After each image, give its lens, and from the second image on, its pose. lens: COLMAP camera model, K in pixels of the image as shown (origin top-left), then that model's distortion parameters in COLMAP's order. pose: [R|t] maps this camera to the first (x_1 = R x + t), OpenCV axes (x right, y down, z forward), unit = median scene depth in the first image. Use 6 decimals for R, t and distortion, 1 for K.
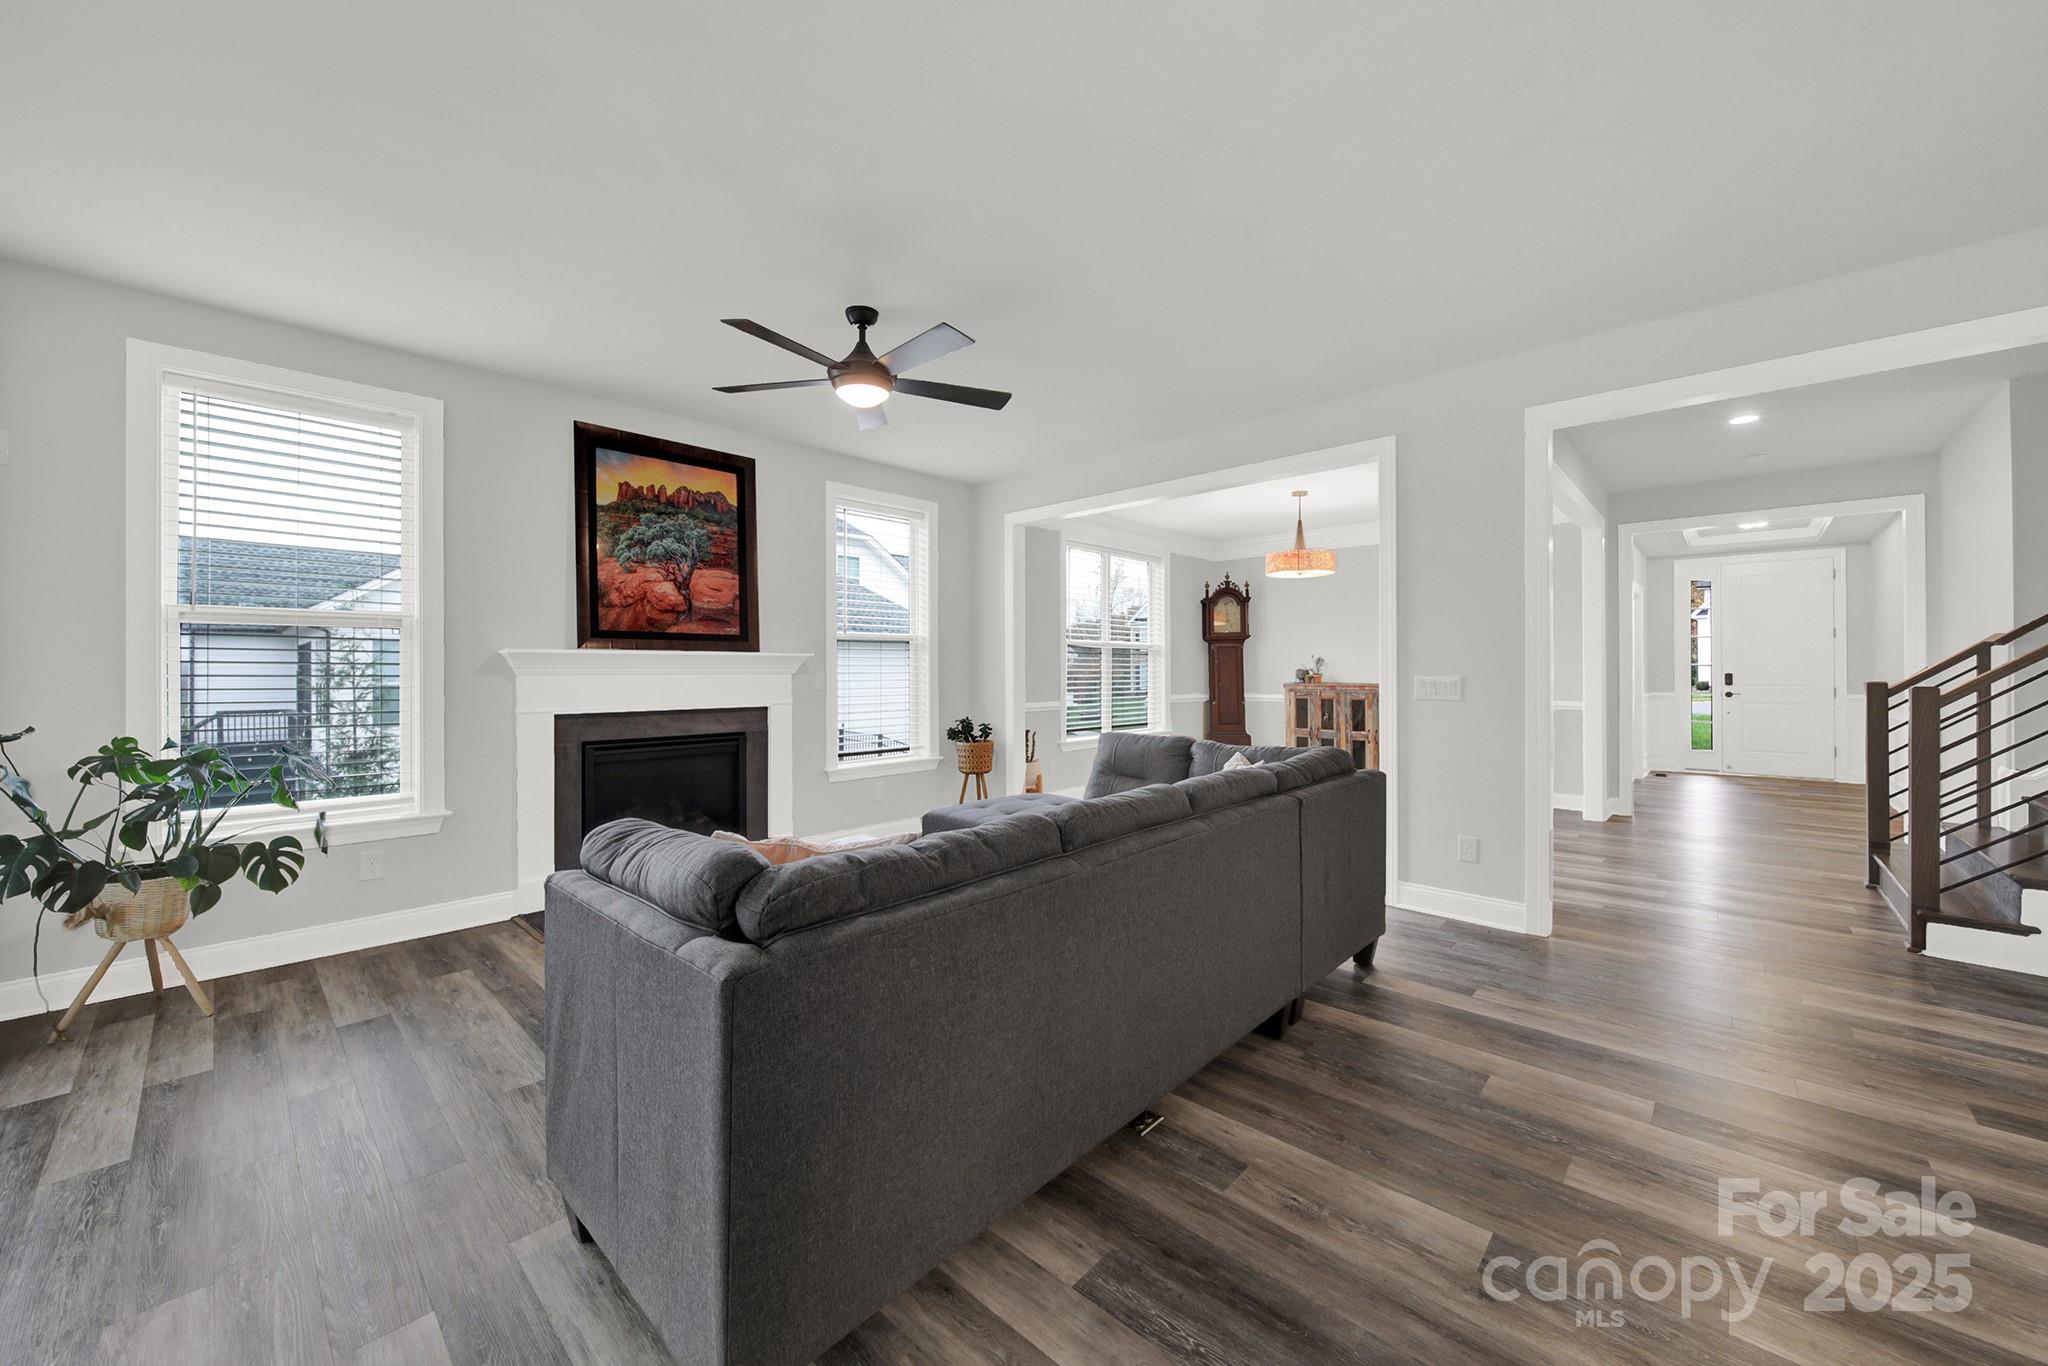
lens RADIAL K [[758.4, 0, 1012.2], [0, 758.4, 665.4], [0, 0, 1]] dist [-0.010956, -0.000299]
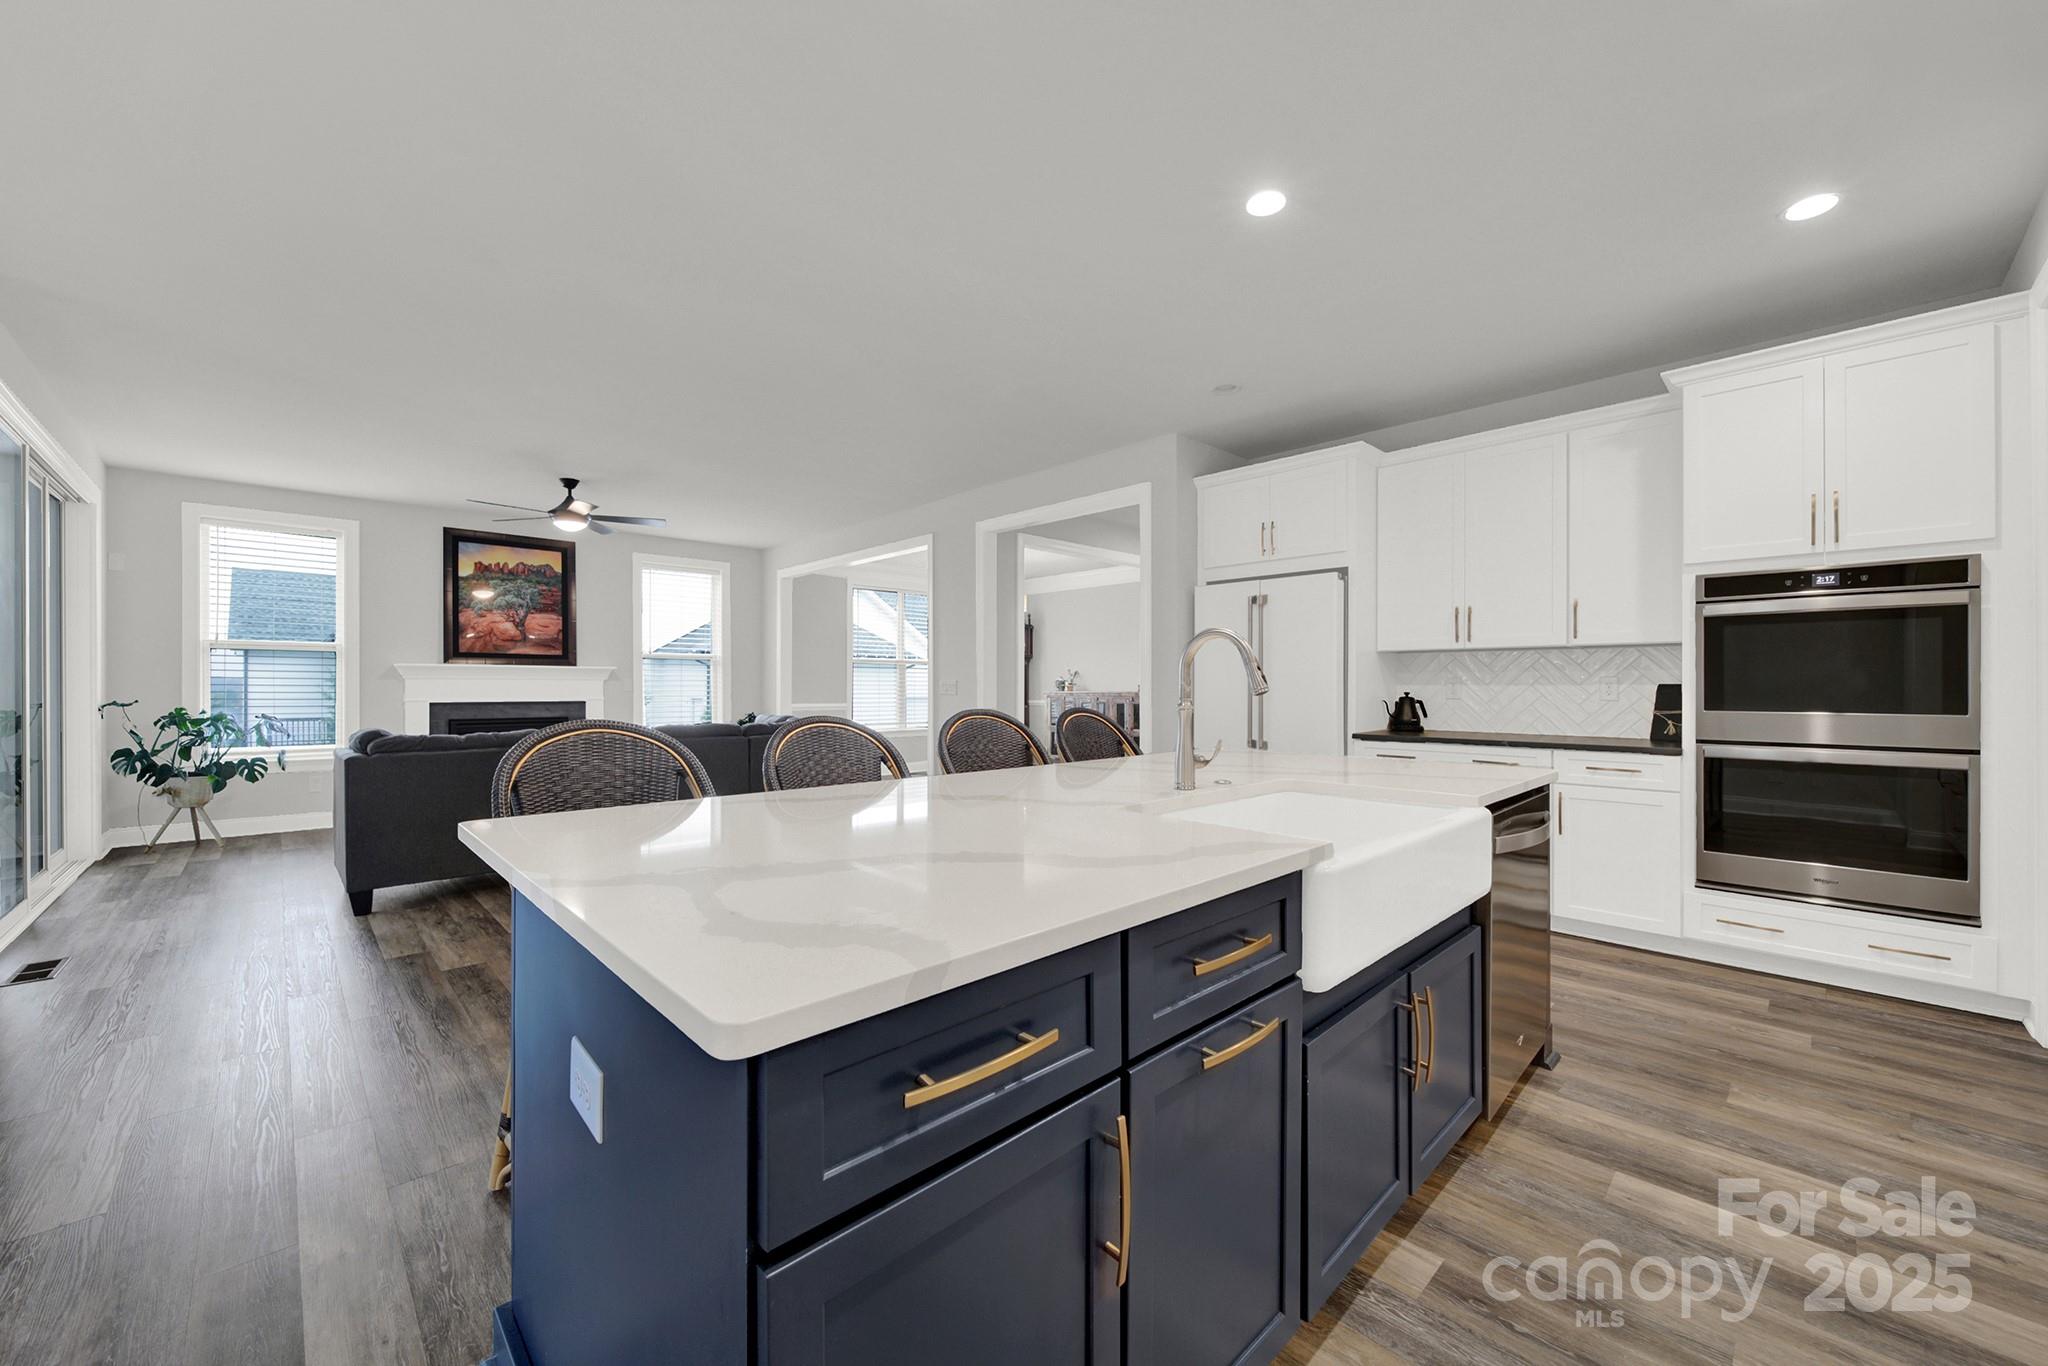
lens RADIAL K [[758.4, 0, 1046.1], [0, 758.4, 681.9], [0, 0, 1]] dist [-0.010956, -0.000299]
pose [[0.999809, -0.000223, -0.019561, 0.792363], [0.000323, 0.999987, 0.005087, 0.010728], [0.019559, -0.005092, 0.999796, -0.647835]]
